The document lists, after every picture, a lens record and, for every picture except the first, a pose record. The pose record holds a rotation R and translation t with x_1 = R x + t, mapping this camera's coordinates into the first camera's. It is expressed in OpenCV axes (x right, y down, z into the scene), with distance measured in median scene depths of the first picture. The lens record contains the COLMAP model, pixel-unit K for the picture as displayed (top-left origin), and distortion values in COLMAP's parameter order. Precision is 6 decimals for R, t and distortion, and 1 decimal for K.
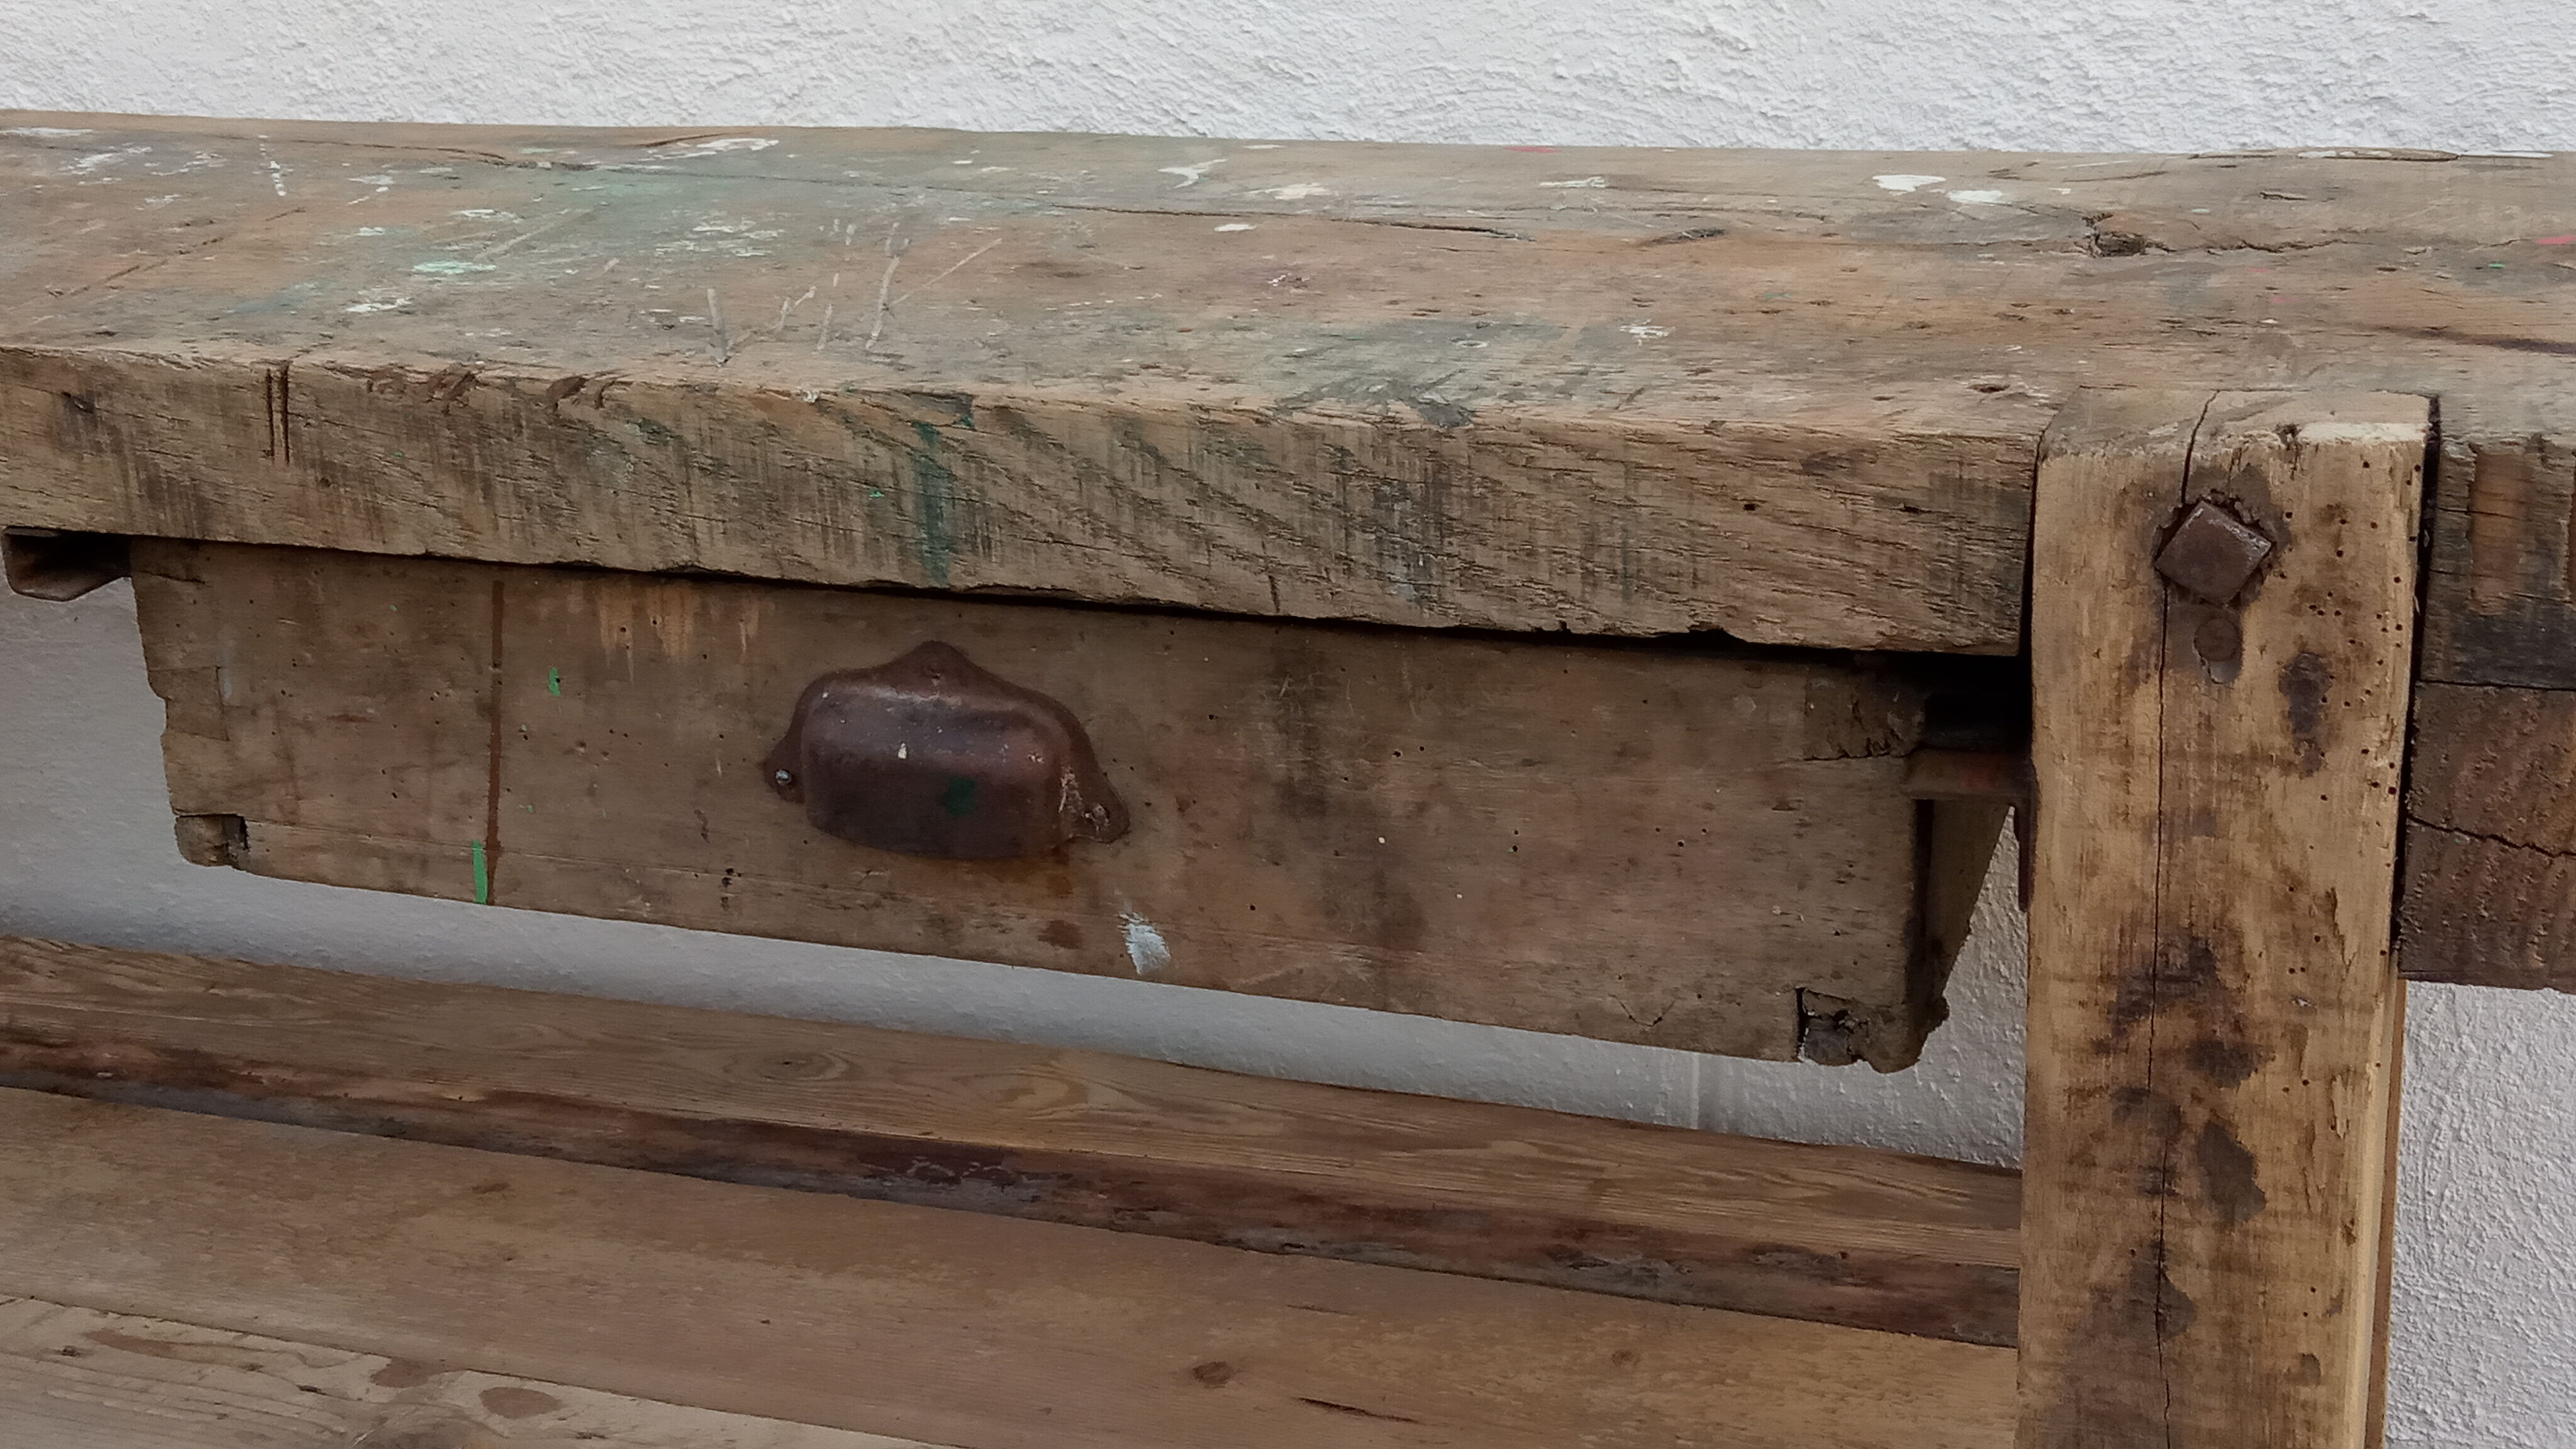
lens RADIAL K [[3045.6, 0, 1289.6], [0, 3045.6, 699.4], [0, 0, 1]] dist [0.036695, 0.000000]
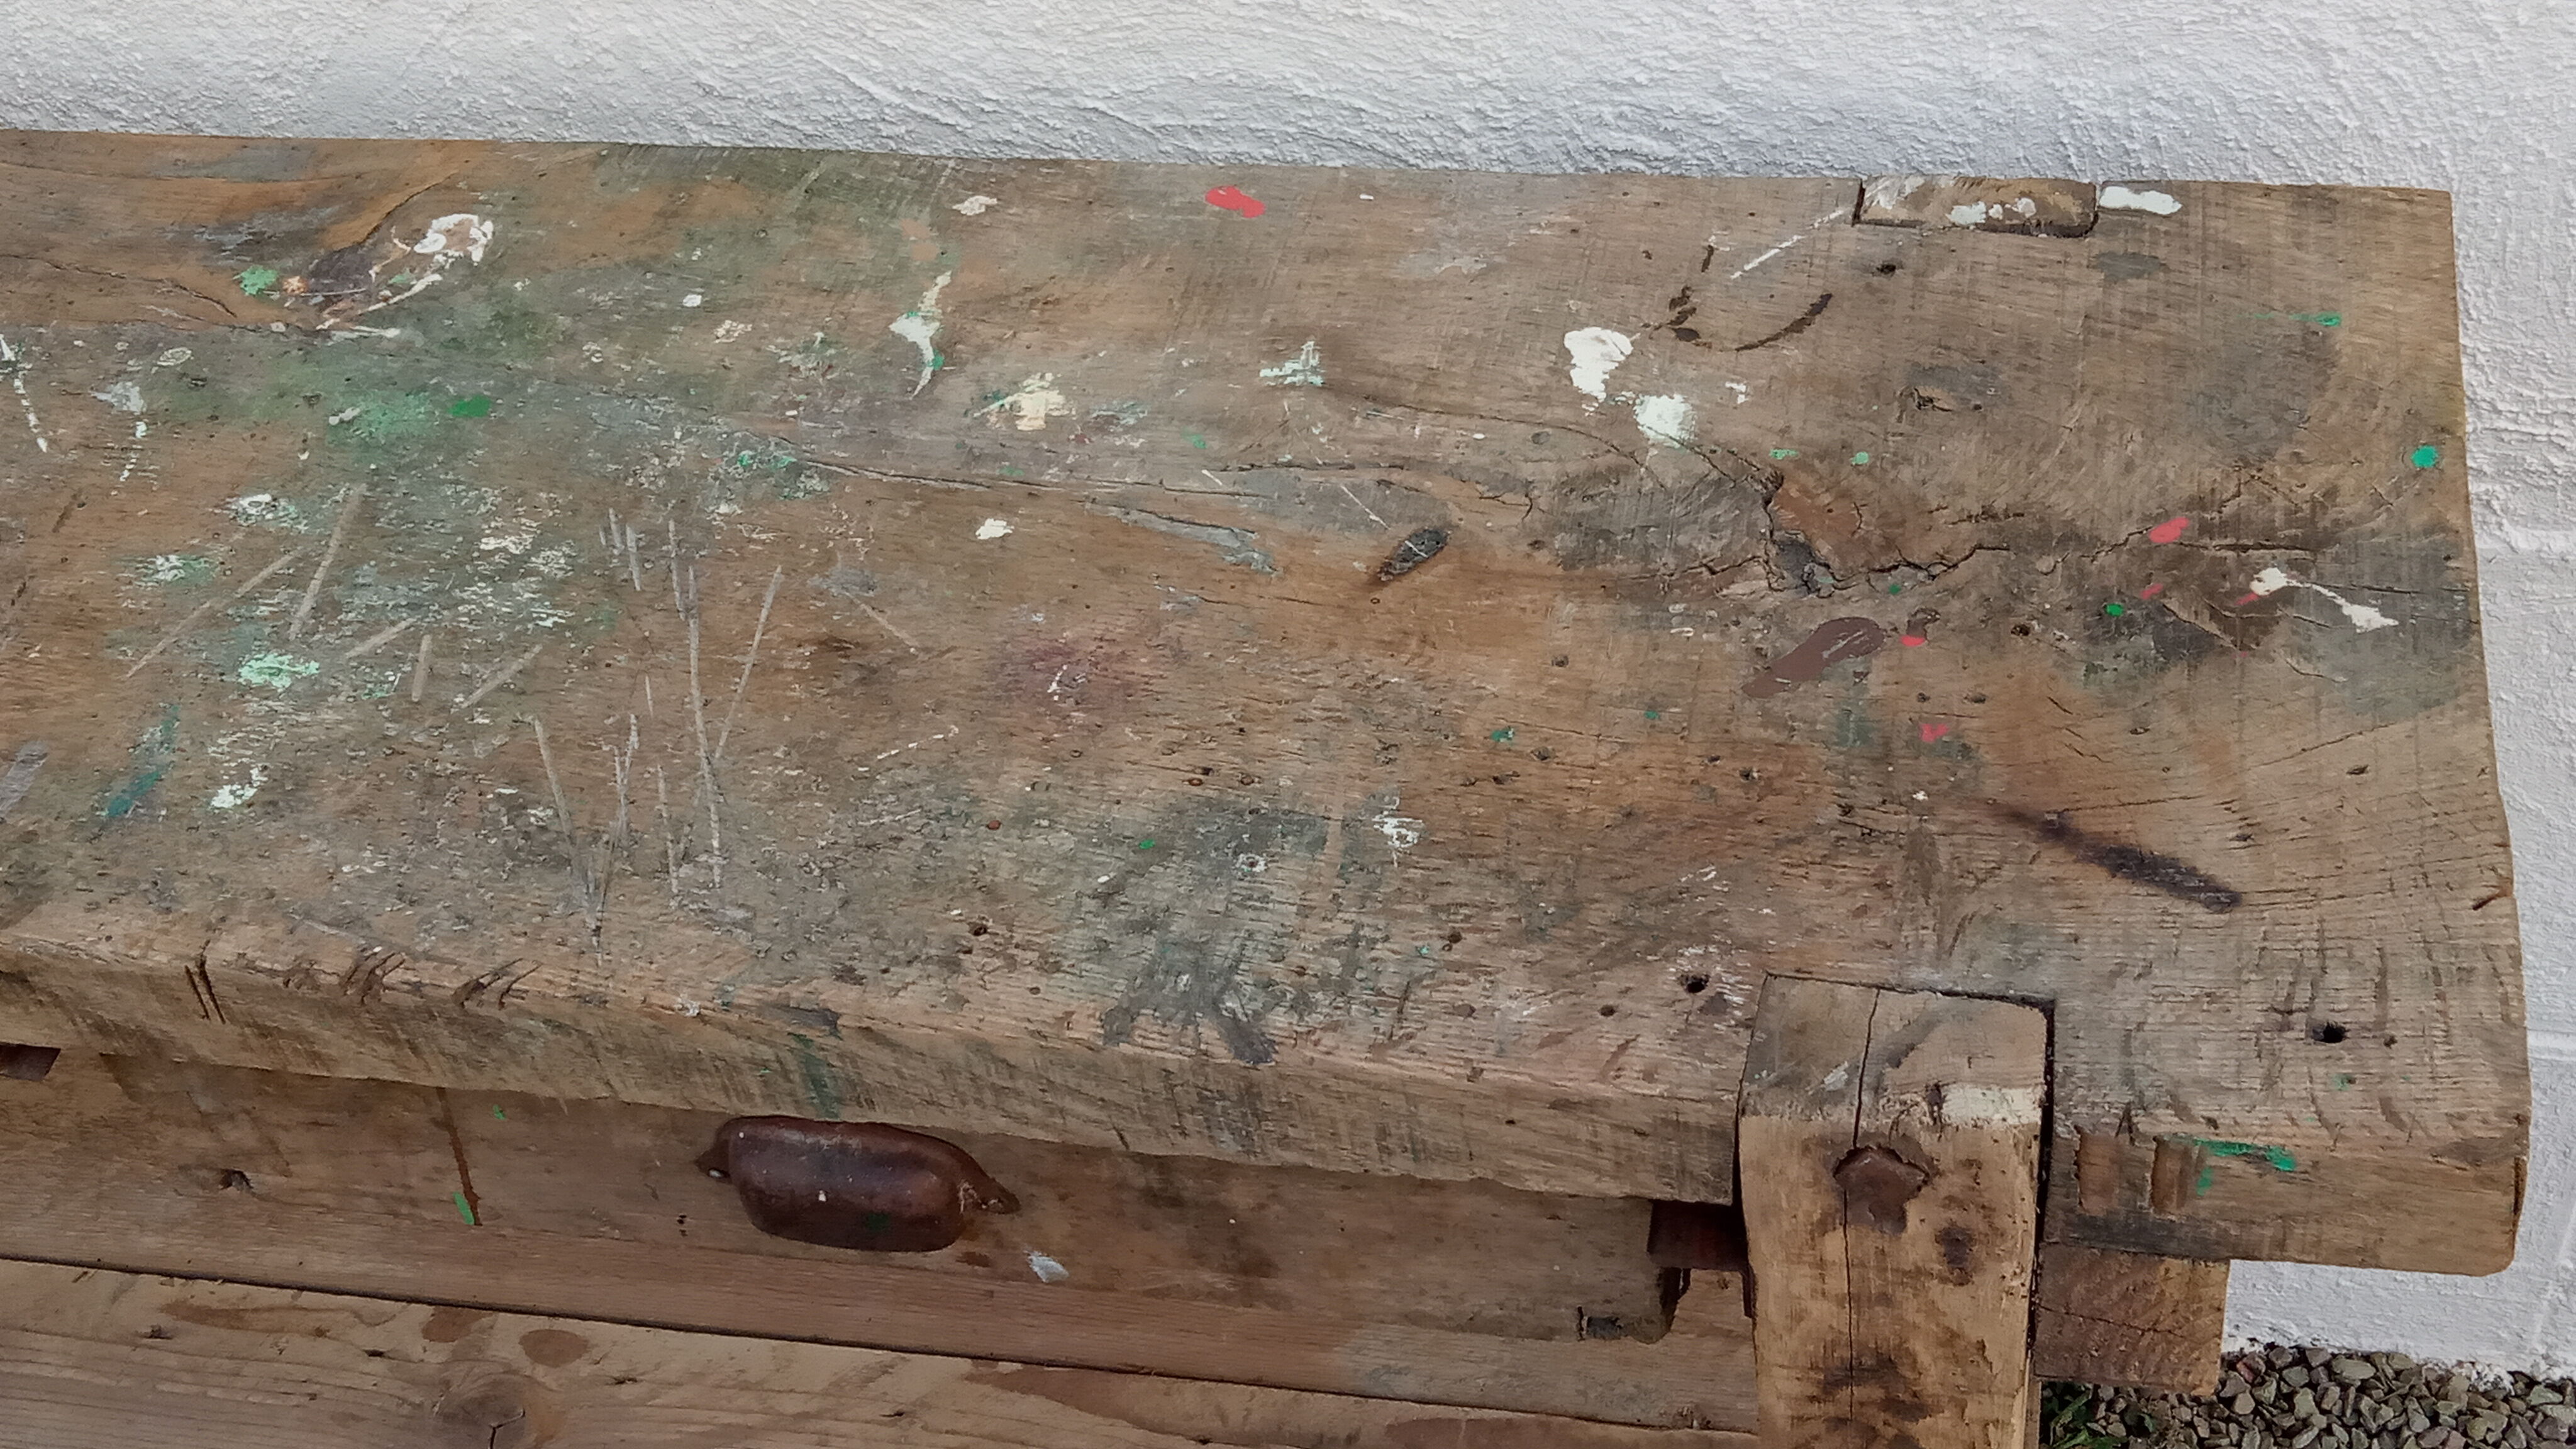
lens RADIAL K [[3045.6, 0, 1286.6], [0, 3045.6, 714.9], [0, 0, 1]] dist [0.036695, 0.000000]
pose [[0.985692, -0.163354, 0.041546, 0.032825], [0.127584, 0.884157, 0.449432, -0.648895], [-0.110150, -0.437701, 0.892348, -0.006061]]
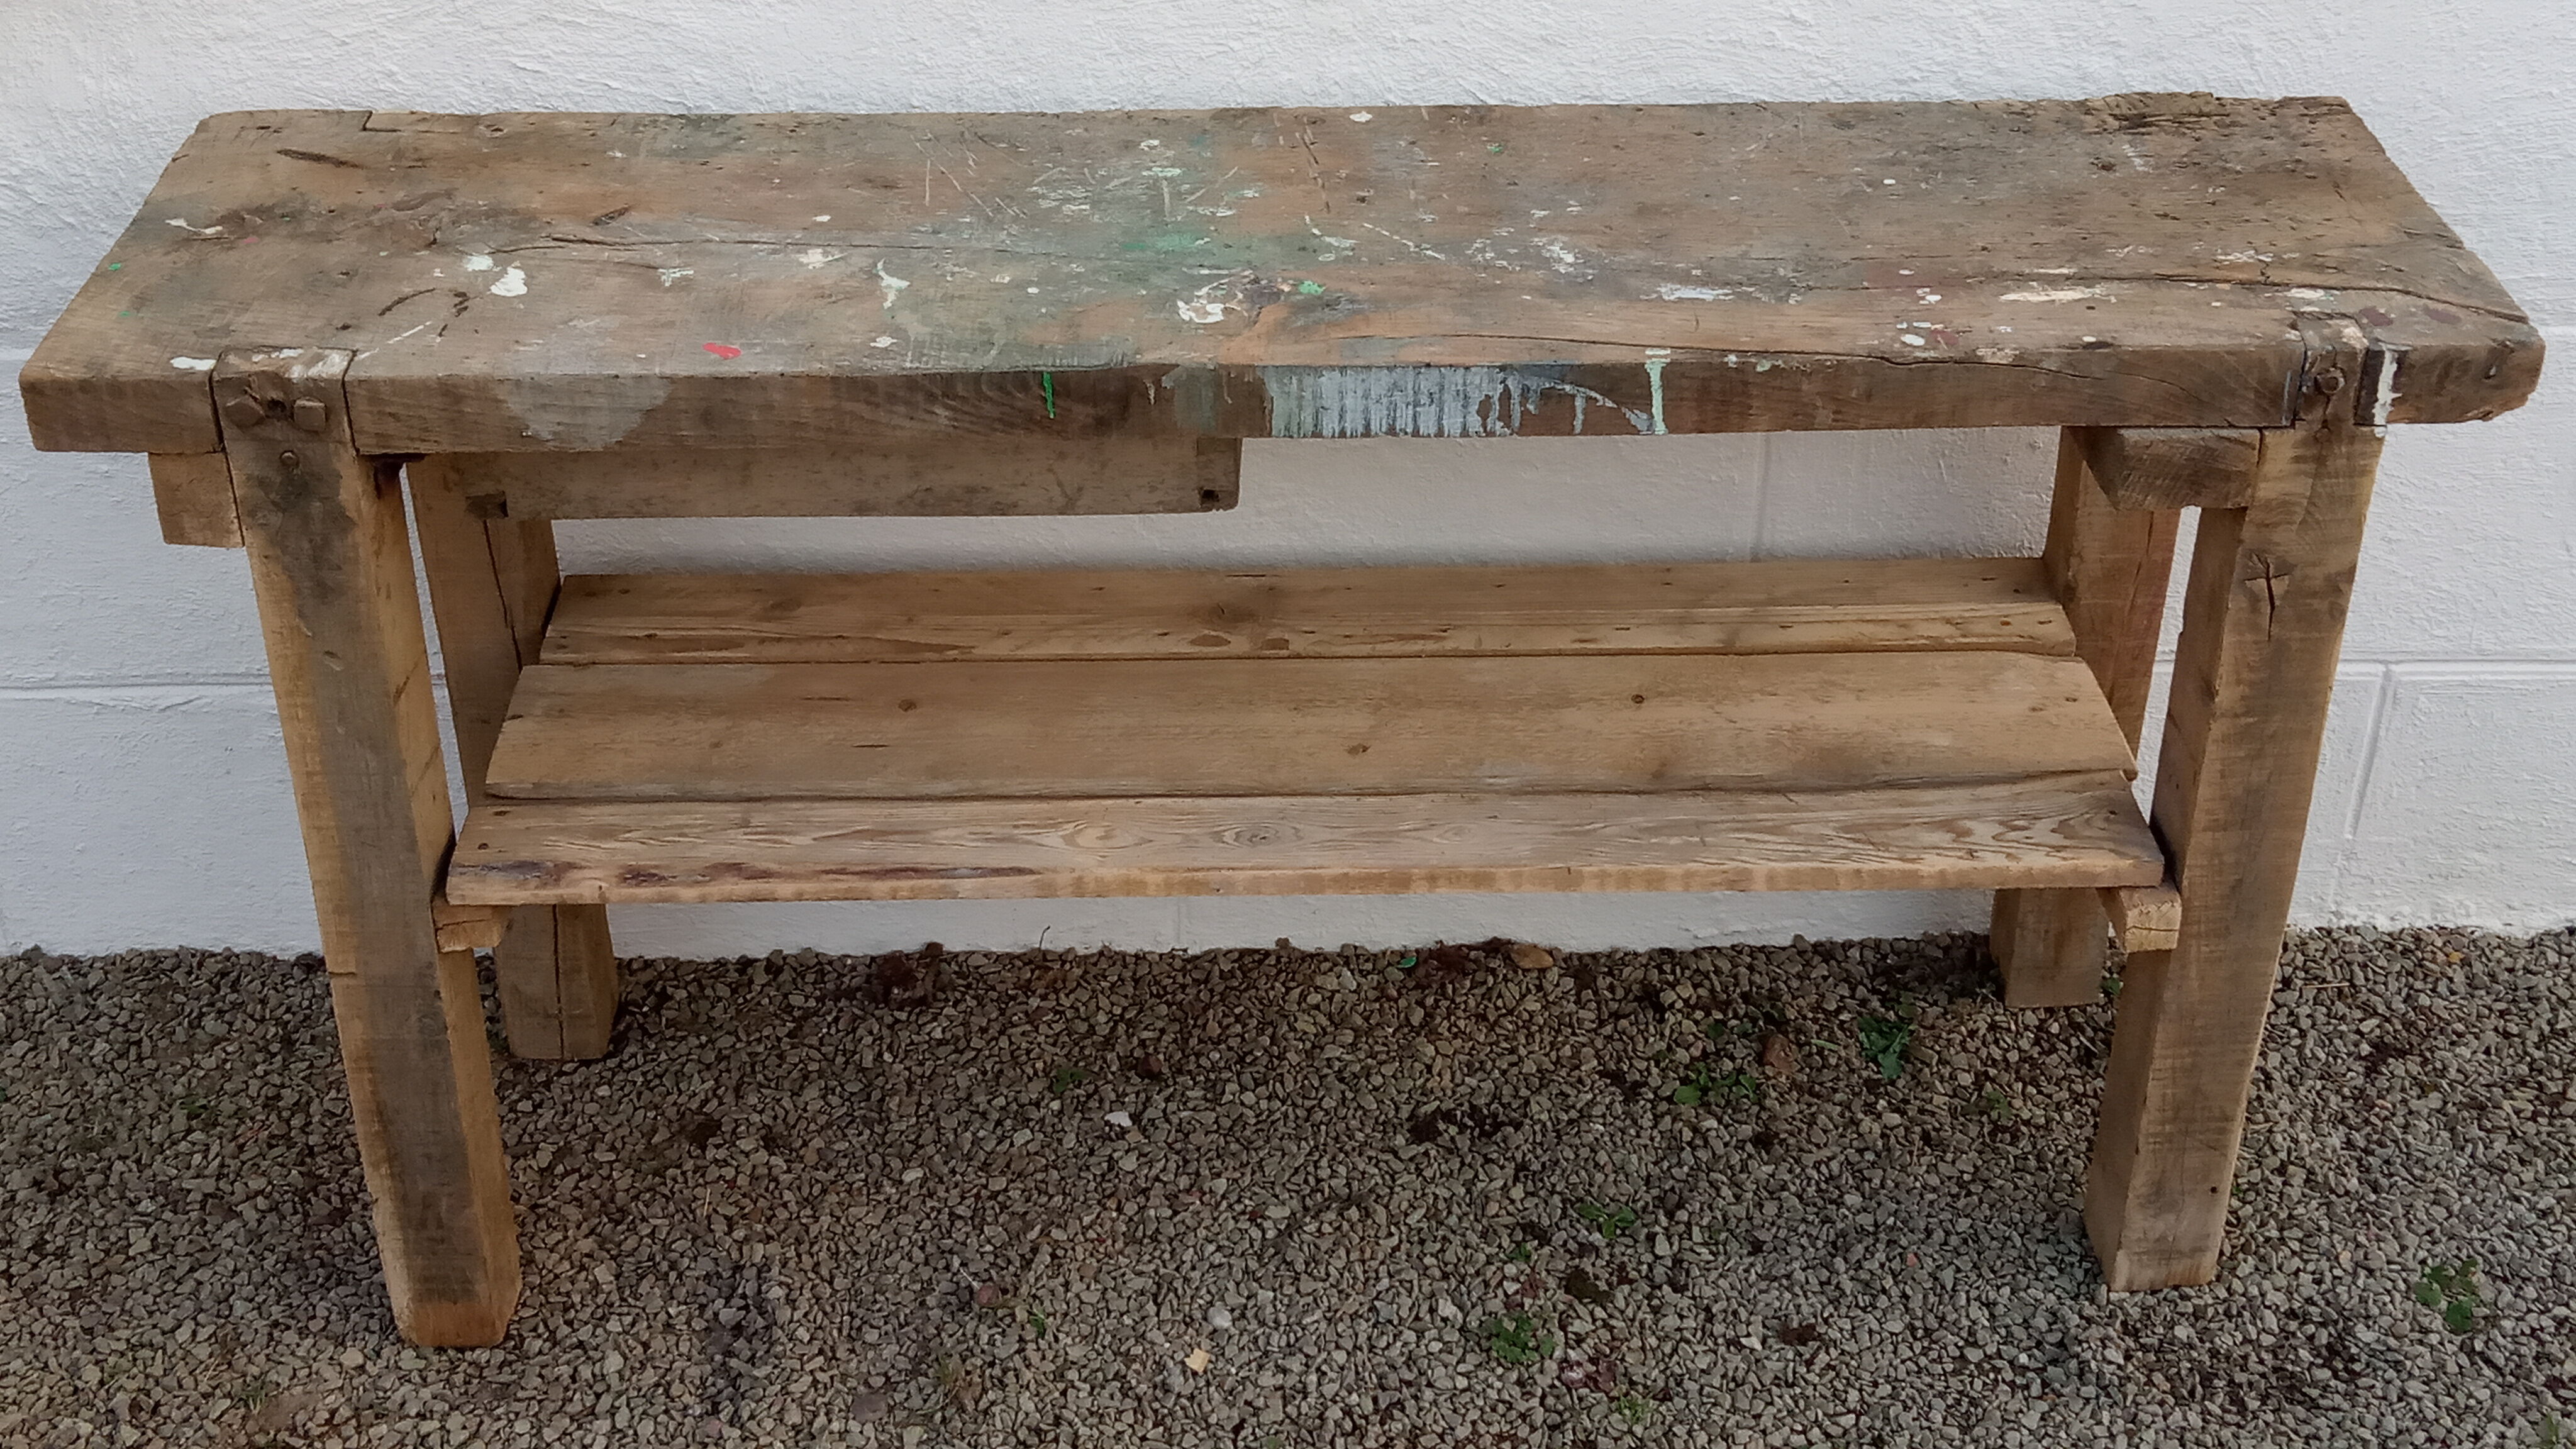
lens RADIAL K [[3045.6, 0, 1290.0], [0, 3045.6, 689.6], [0, 0, 1]] dist [0.036695, 0.000000]
pose [[0.931964, -0.175091, 0.317470, -1.217619], [0.091888, 0.961135, 0.260340, -0.487971], [-0.350714, -0.213456, 0.911831, -1.082851]]
